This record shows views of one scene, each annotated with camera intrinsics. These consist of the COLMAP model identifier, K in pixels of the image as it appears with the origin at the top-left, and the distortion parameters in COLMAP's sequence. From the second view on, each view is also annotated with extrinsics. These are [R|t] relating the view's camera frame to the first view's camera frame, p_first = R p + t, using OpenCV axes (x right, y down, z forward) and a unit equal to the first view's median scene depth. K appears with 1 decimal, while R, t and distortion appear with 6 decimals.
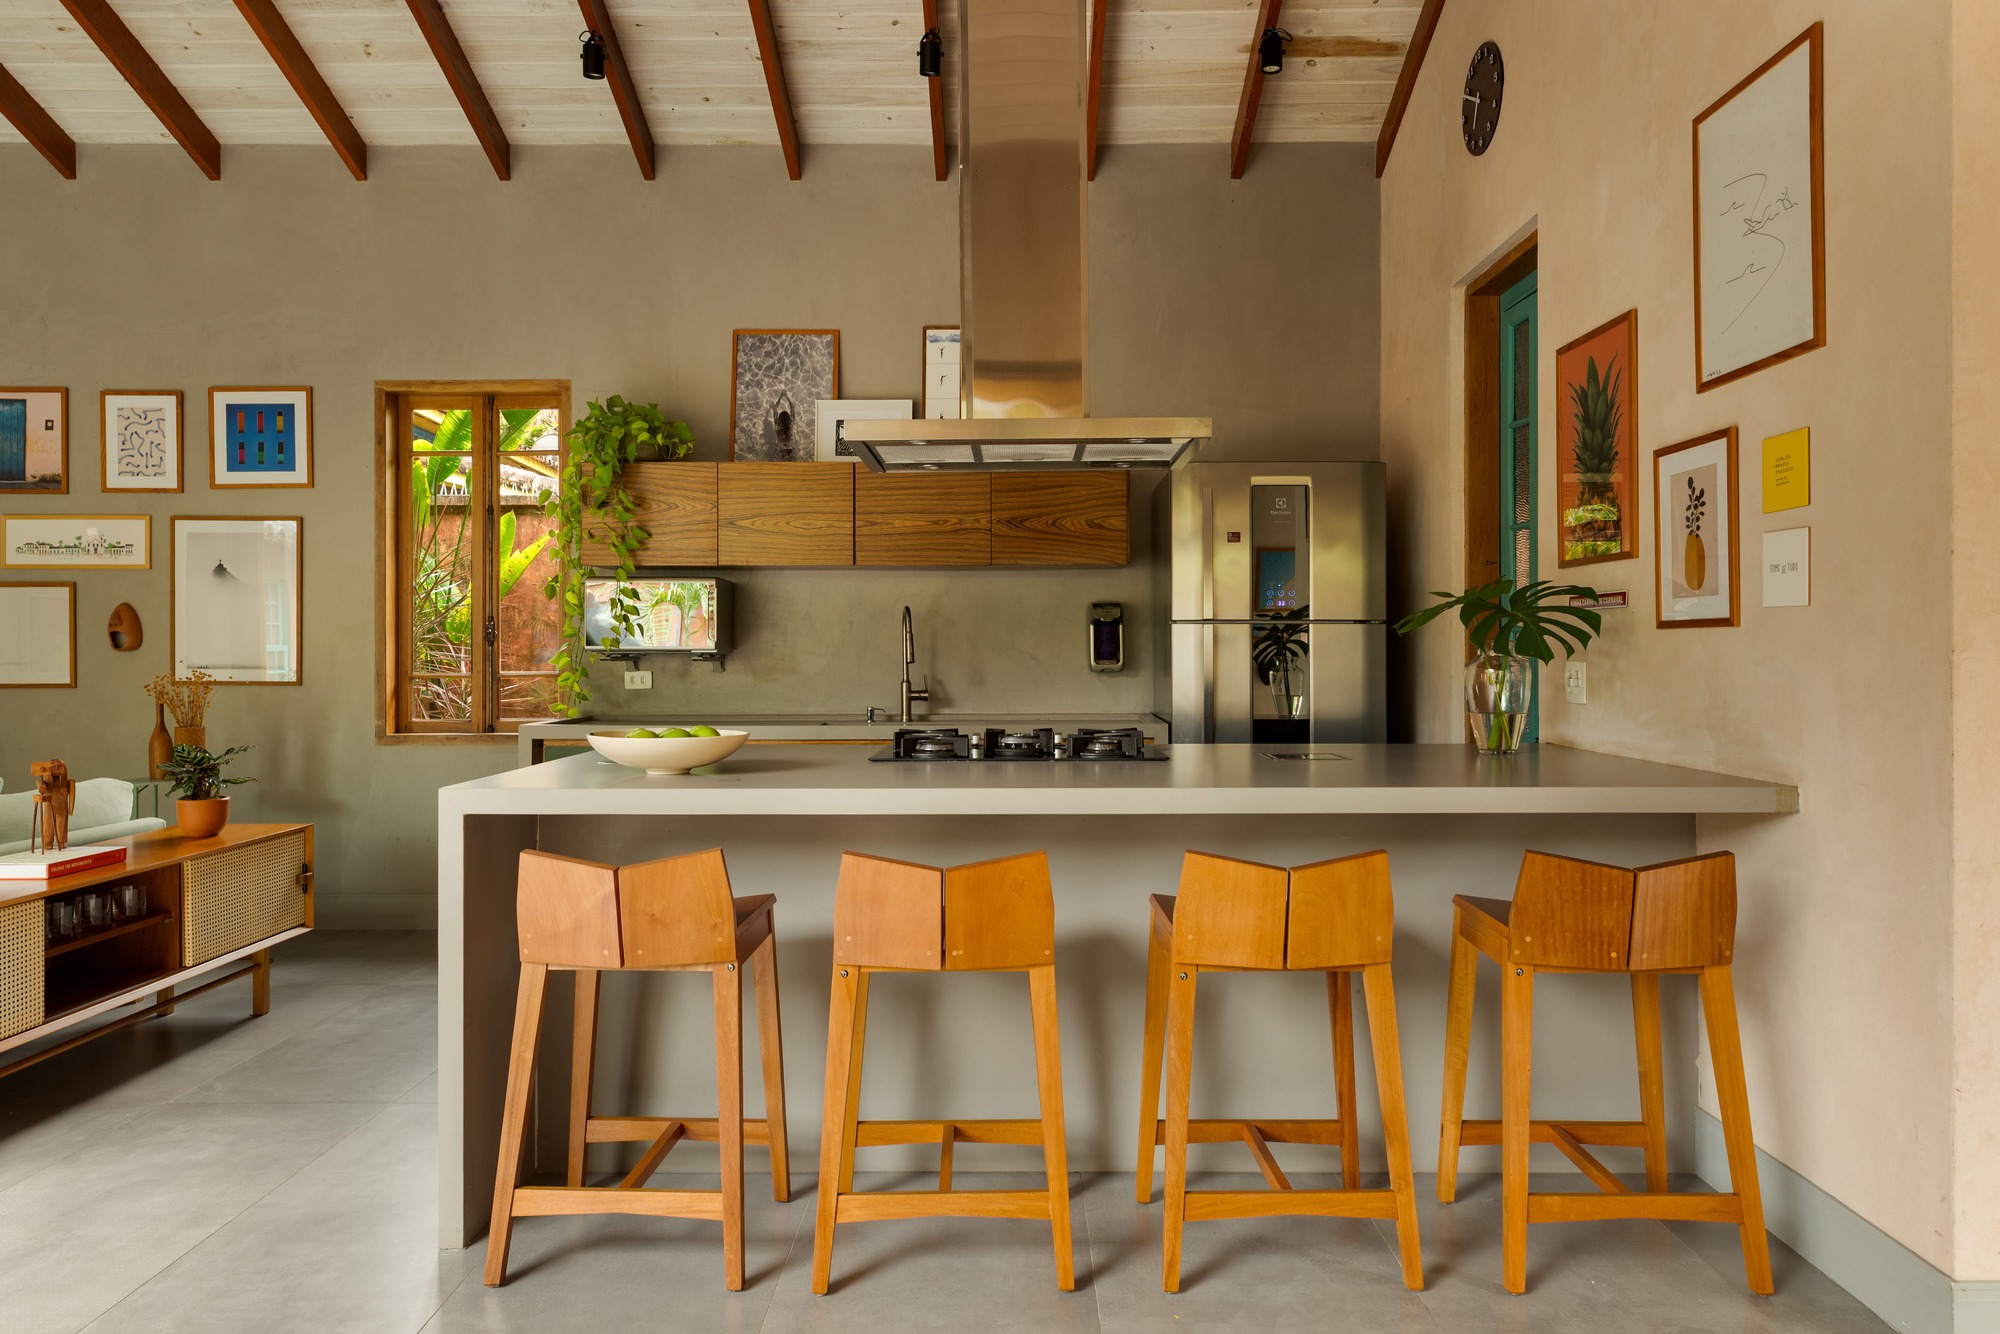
lens RADIAL K [[1271.9, 0, 1000.3], [0, 1271.9, 647.1], [0, 0, 1]] dist [-0.002434, -0.001134]
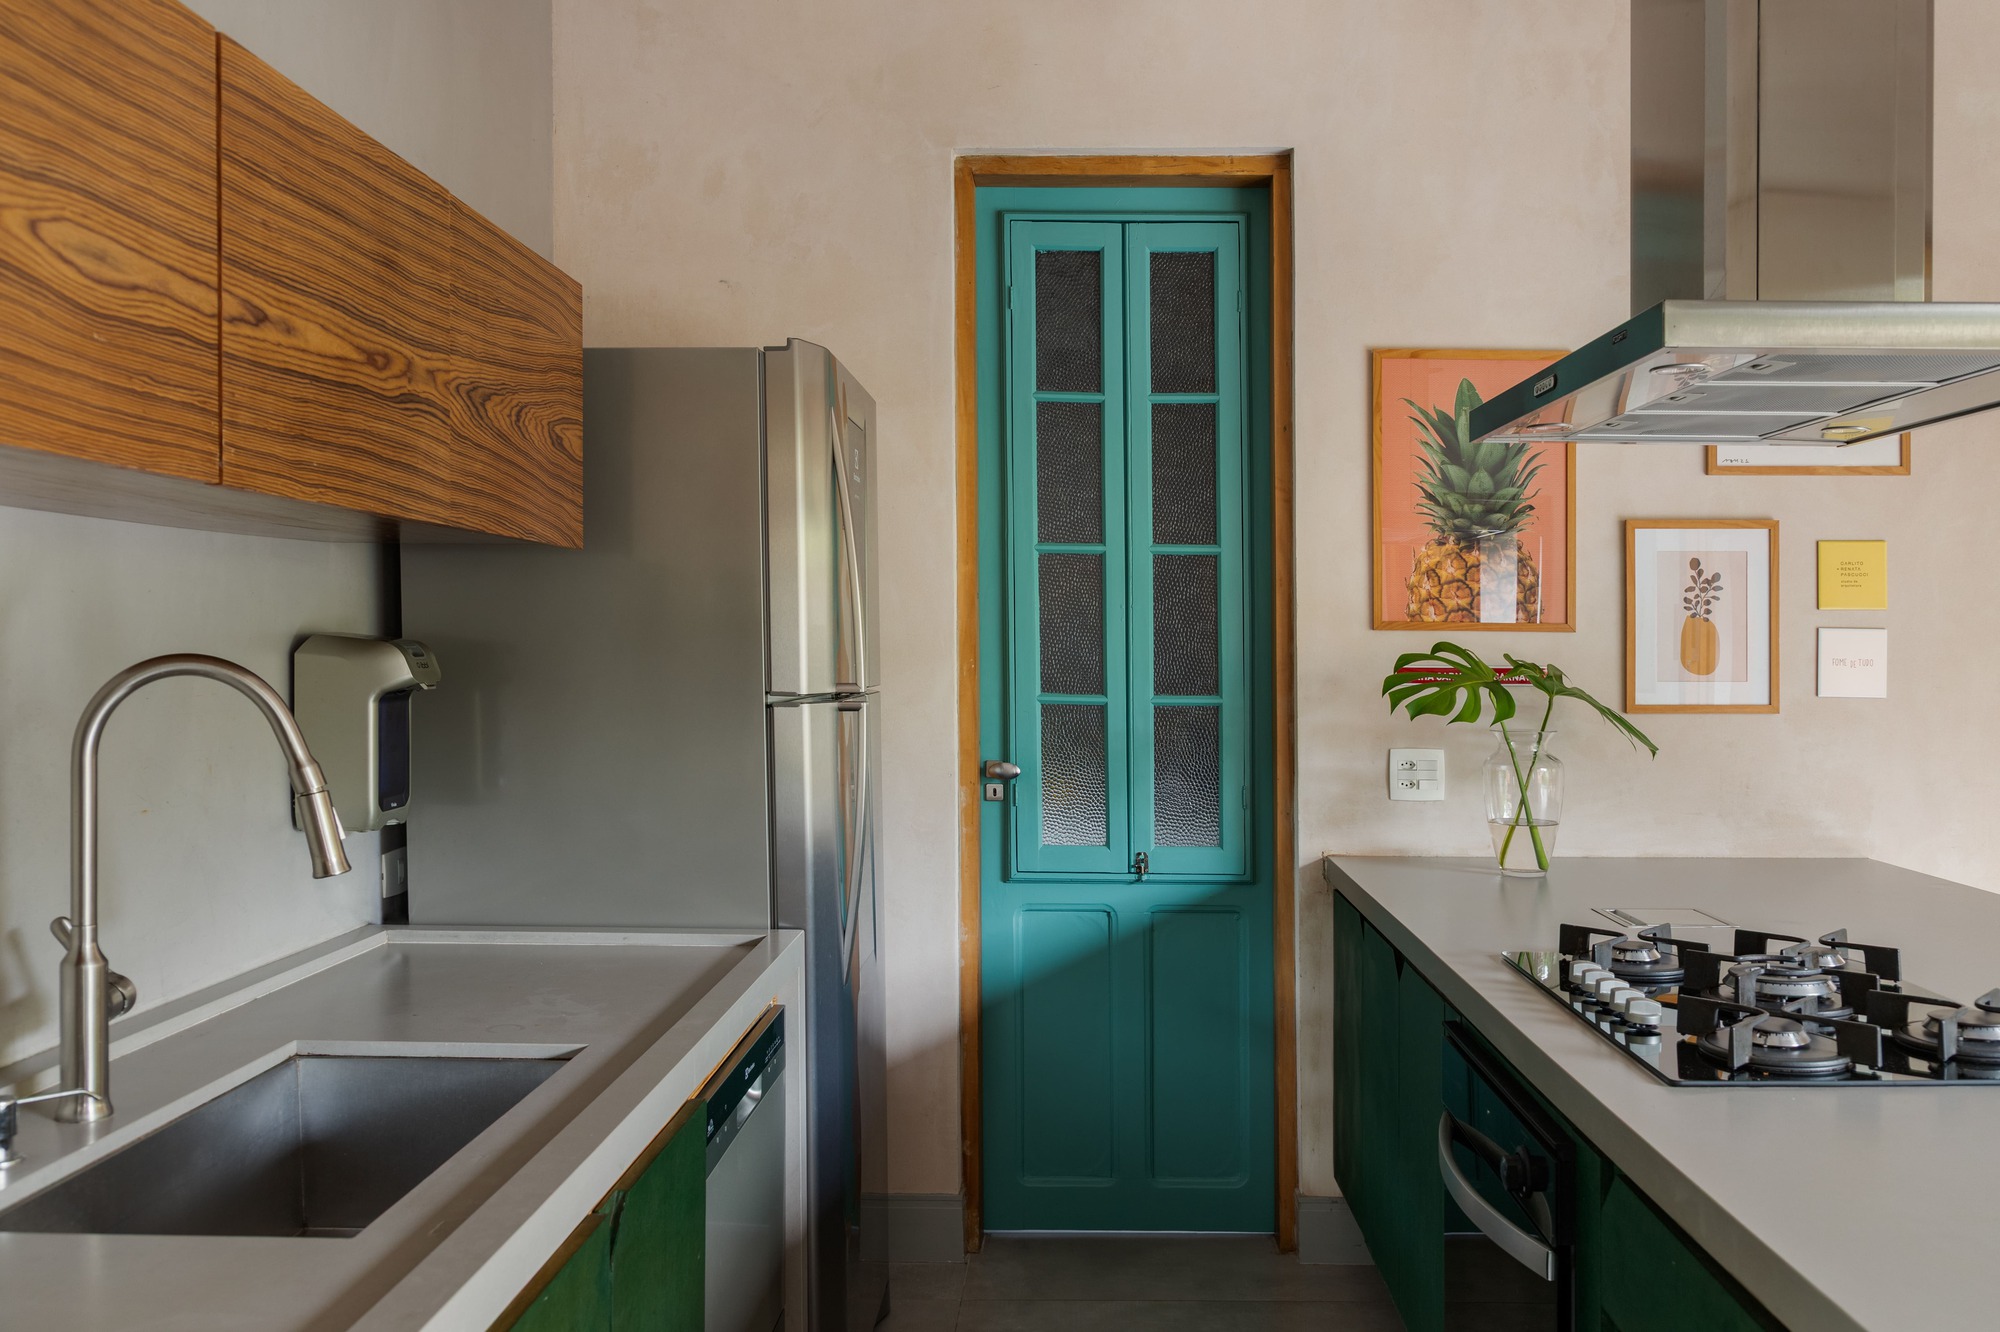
lens RADIAL K [[1631.0, 0, 1123.0], [0, 1631.0, 667.2], [0, 0, 1]] dist [0.007254, -0.002134]
pose [[-0.015836, -0.012244, 0.999800, -0.351138], [-0.006155, 0.999907, 0.012147, -0.031659], [-0.999856, -0.005962, -0.015910, 0.732334]]
